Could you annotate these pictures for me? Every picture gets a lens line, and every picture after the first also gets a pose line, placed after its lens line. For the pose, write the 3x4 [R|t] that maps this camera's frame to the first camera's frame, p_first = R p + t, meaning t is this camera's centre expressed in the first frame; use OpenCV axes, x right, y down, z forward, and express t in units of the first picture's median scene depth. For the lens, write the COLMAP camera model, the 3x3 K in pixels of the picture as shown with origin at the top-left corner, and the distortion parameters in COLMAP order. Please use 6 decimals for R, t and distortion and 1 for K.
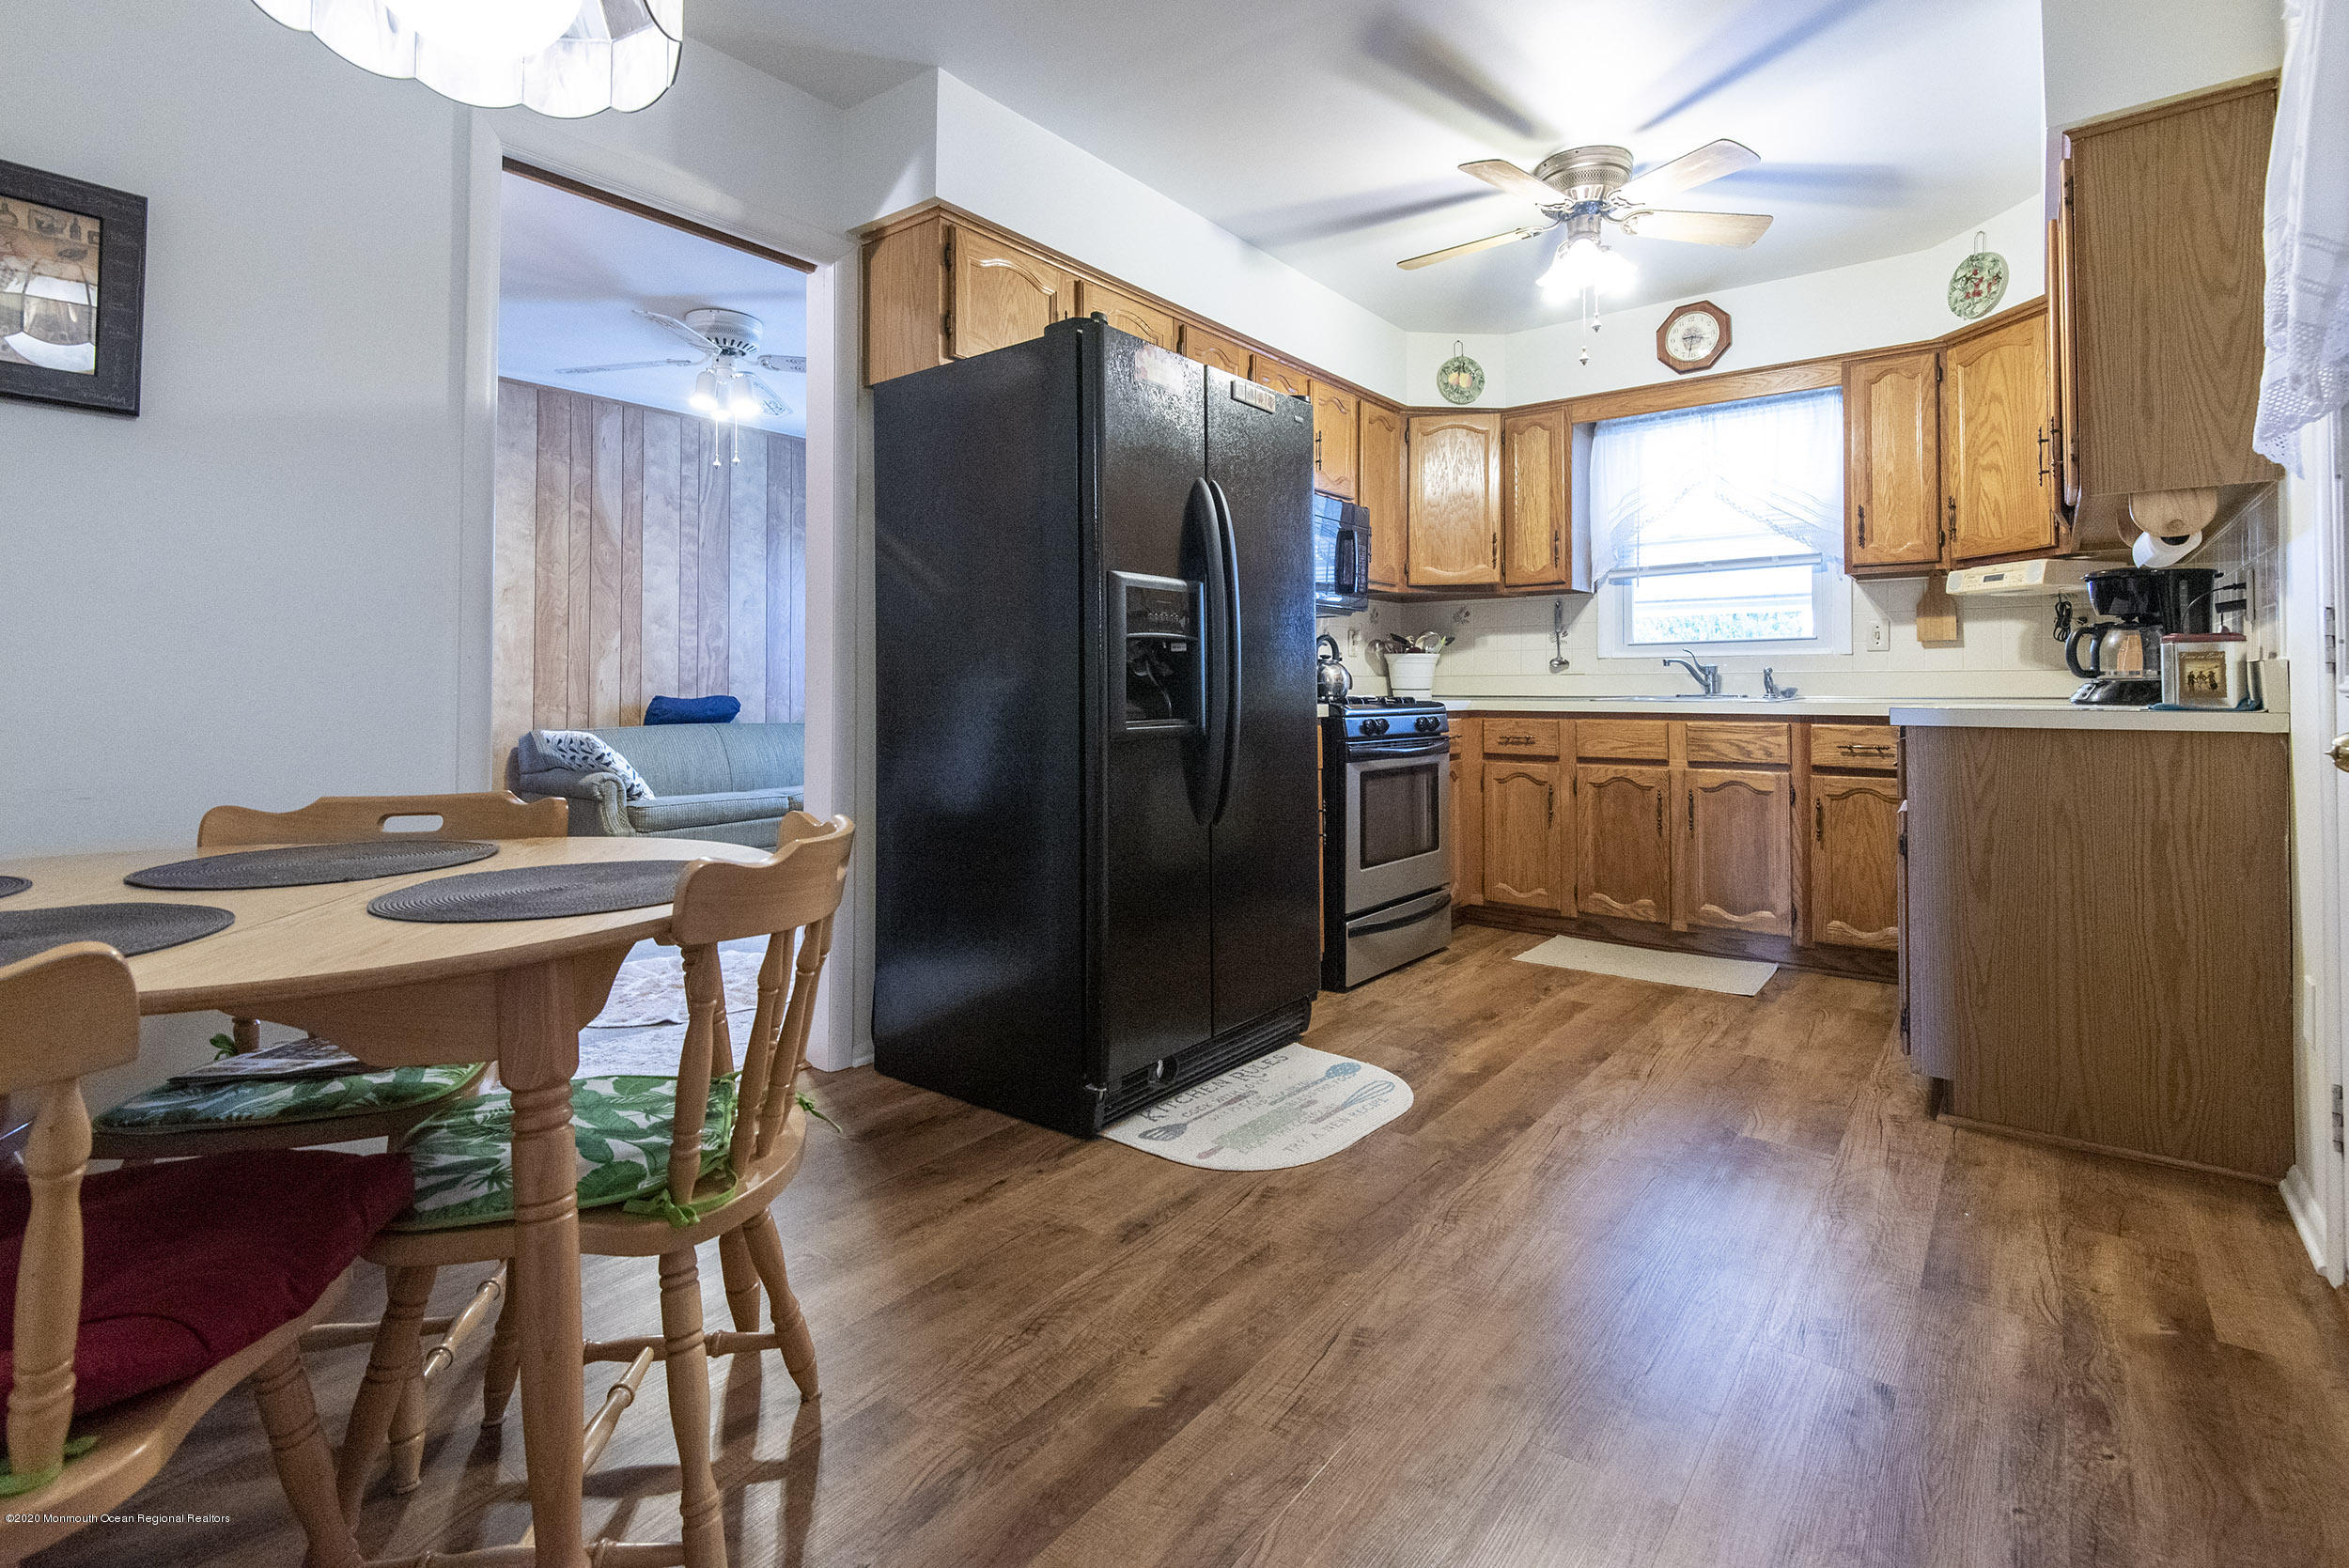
lens RADIAL K [[1097.6, 0, 1163.6], [0, 1097.6, 663.4], [0, 0, 1]] dist [0.022091, -0.008064]
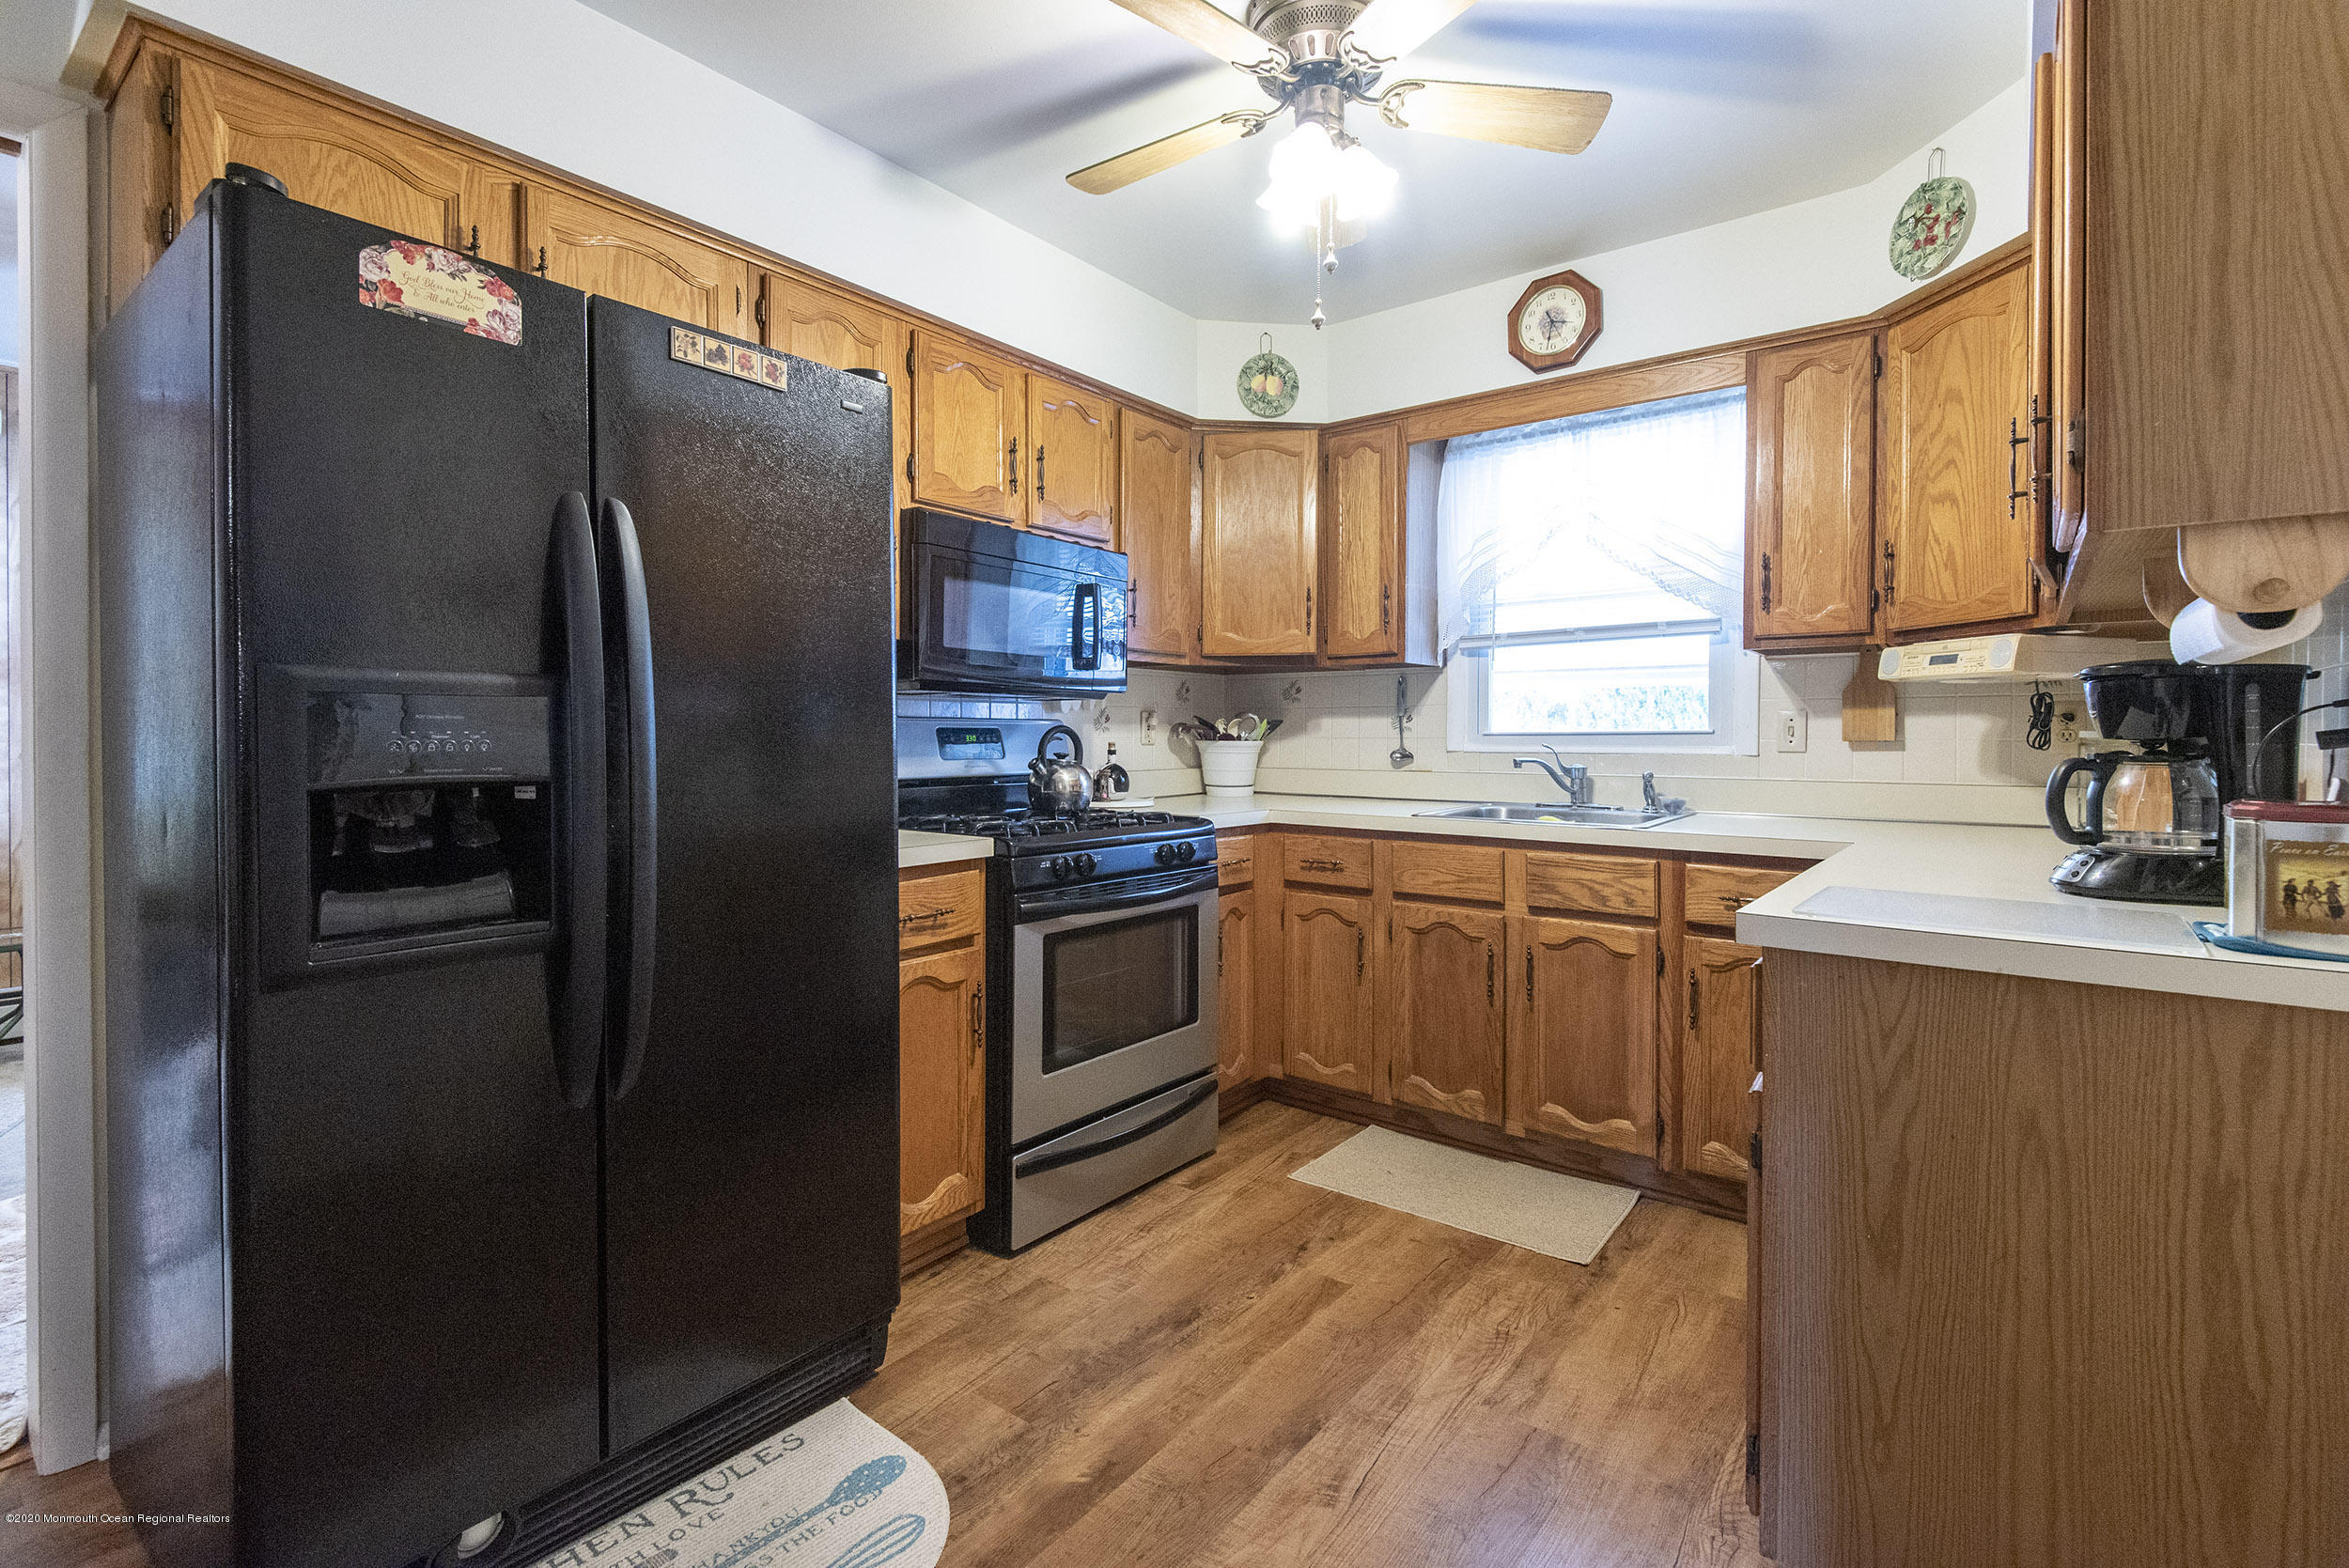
lens RADIAL K [[1097.6, 0, 1173.1], [0, 1097.6, 749.8], [0, 0, 1]] dist [0.022091, -0.008064]
pose [[0.999773, 0.000452, 0.021284, 0.342117], [-0.001173, 0.999426, 0.033855, -0.058474], [-0.021256, -0.033872, 0.999200, 0.428713]]
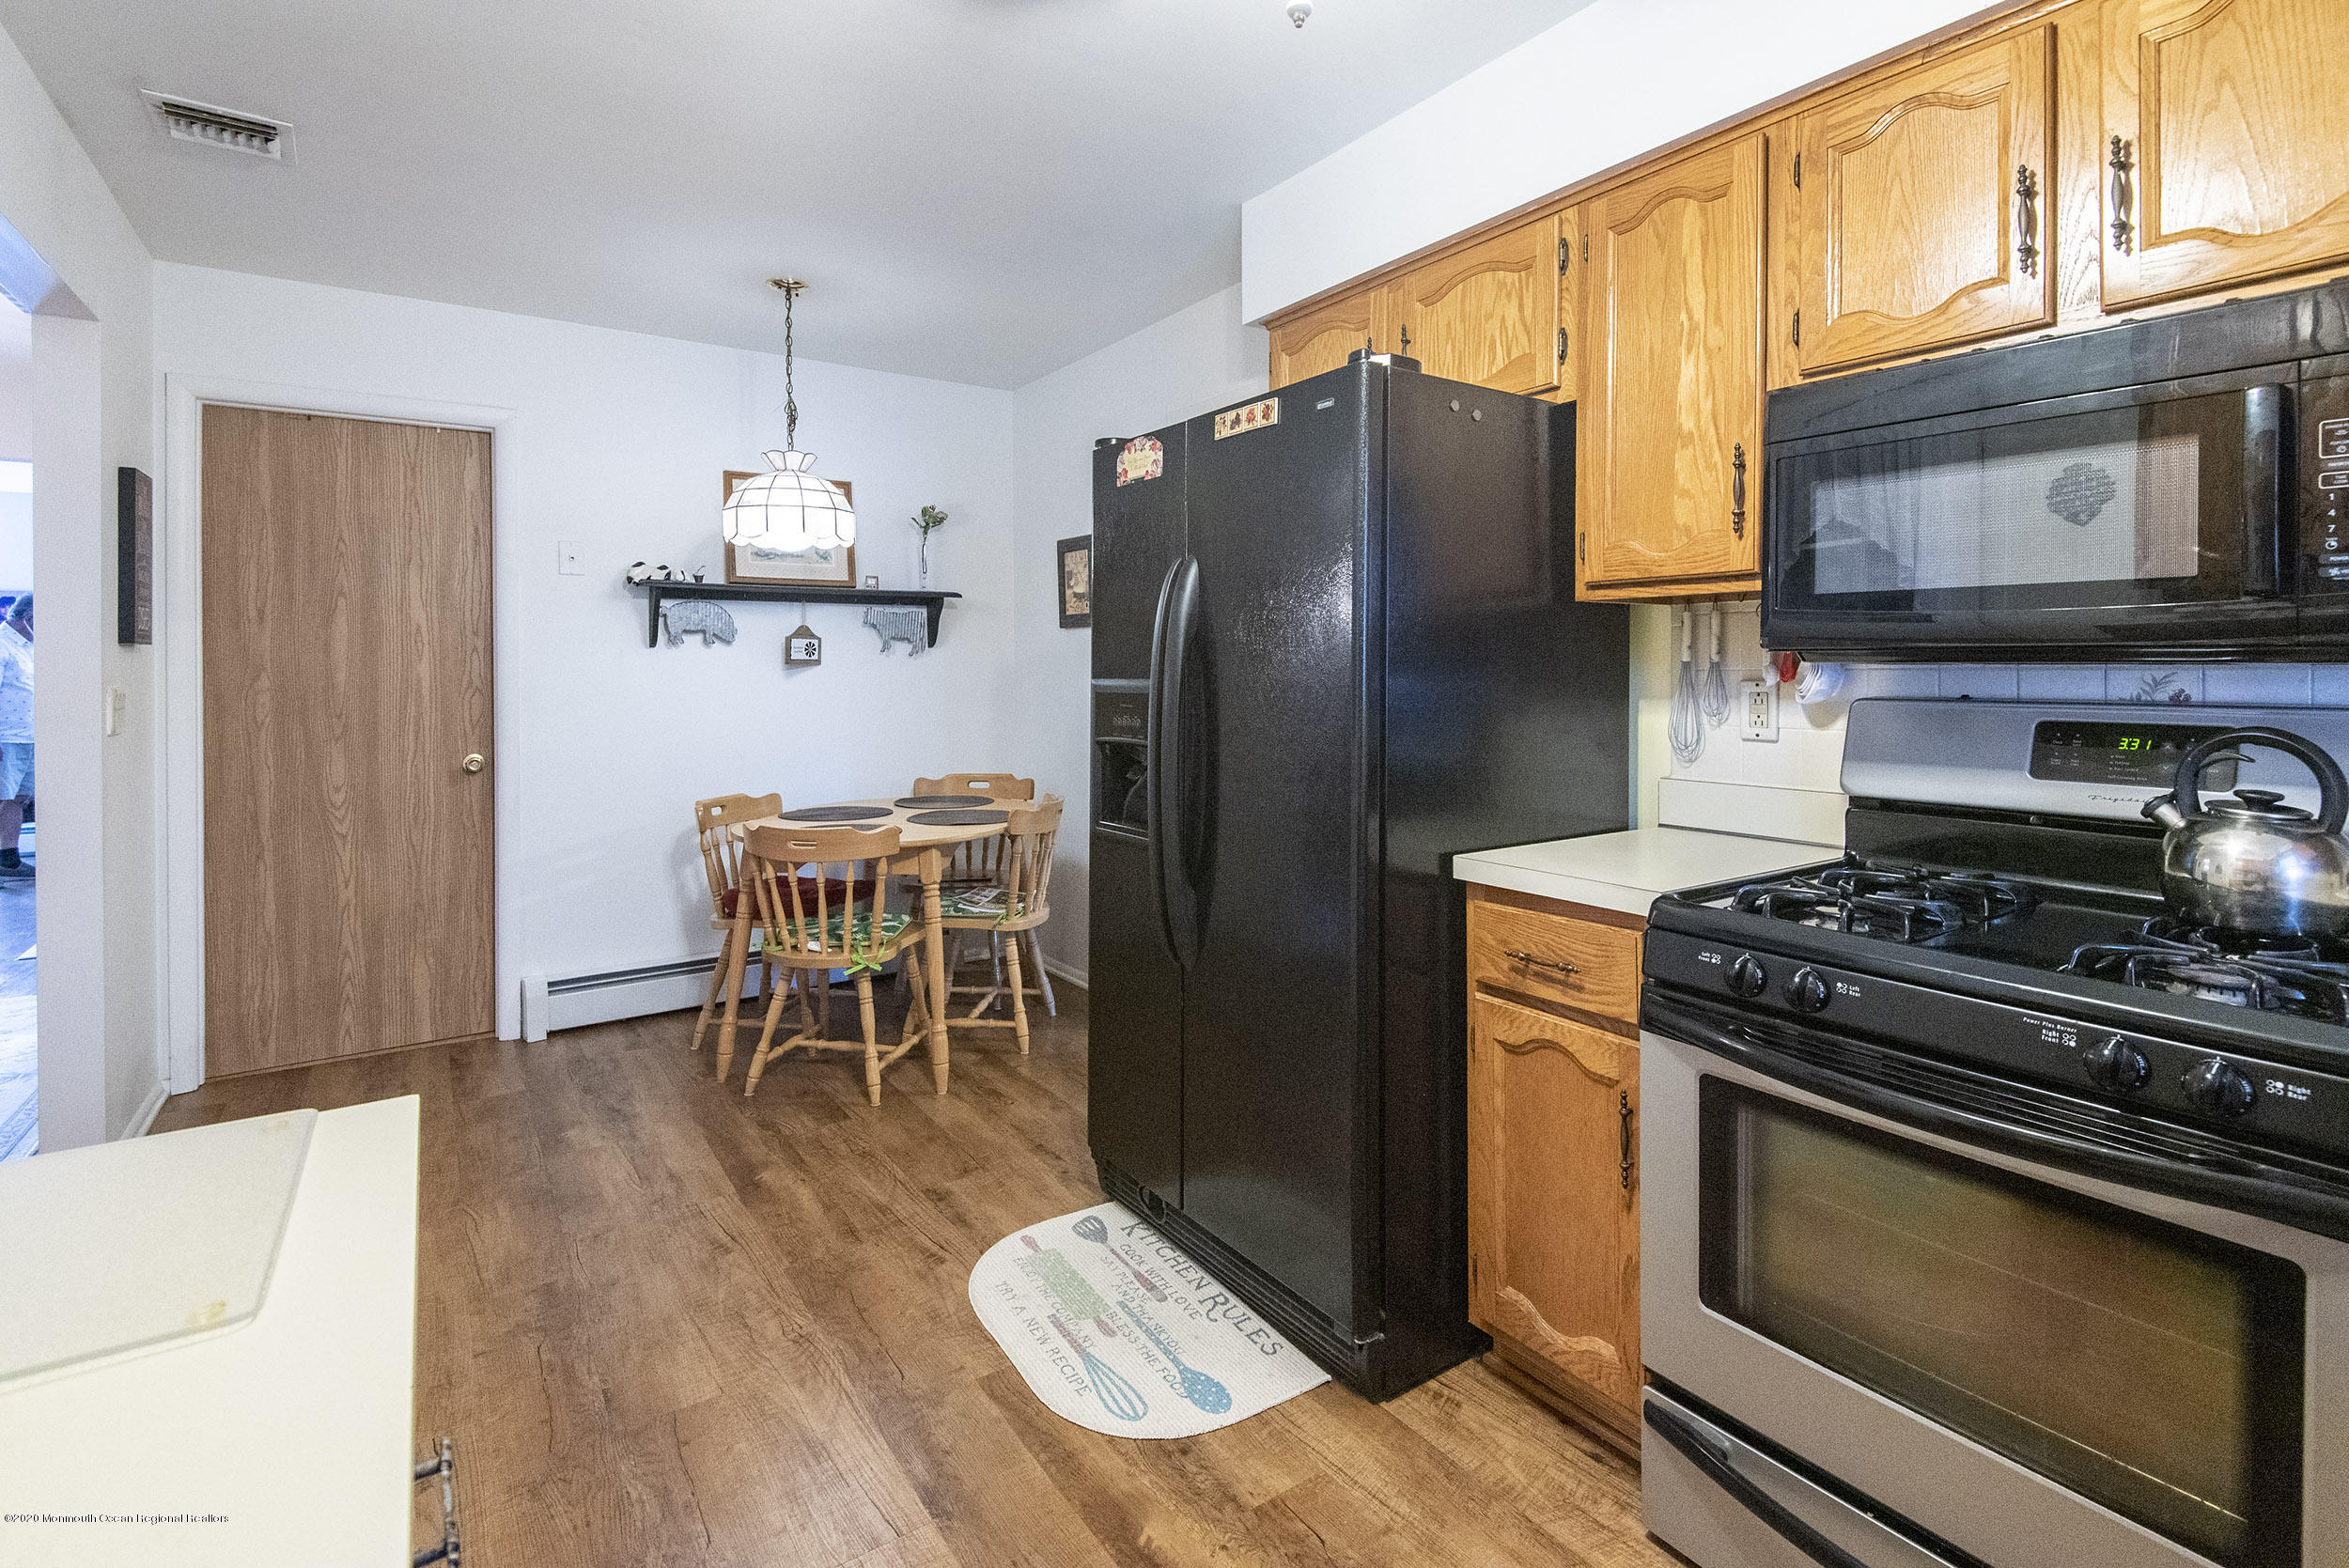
lens RADIAL K [[1097.6, 0, 1168.9], [0, 1097.6, 665.1], [0, 0, 1]] dist [0.022091, -0.008064]
pose [[-0.295630, 0.005302, -0.955288, 0.888132], [0.027298, 0.999623, -0.002900, -0.086626], [0.954912, -0.026935, -0.295664, 1.286428]]
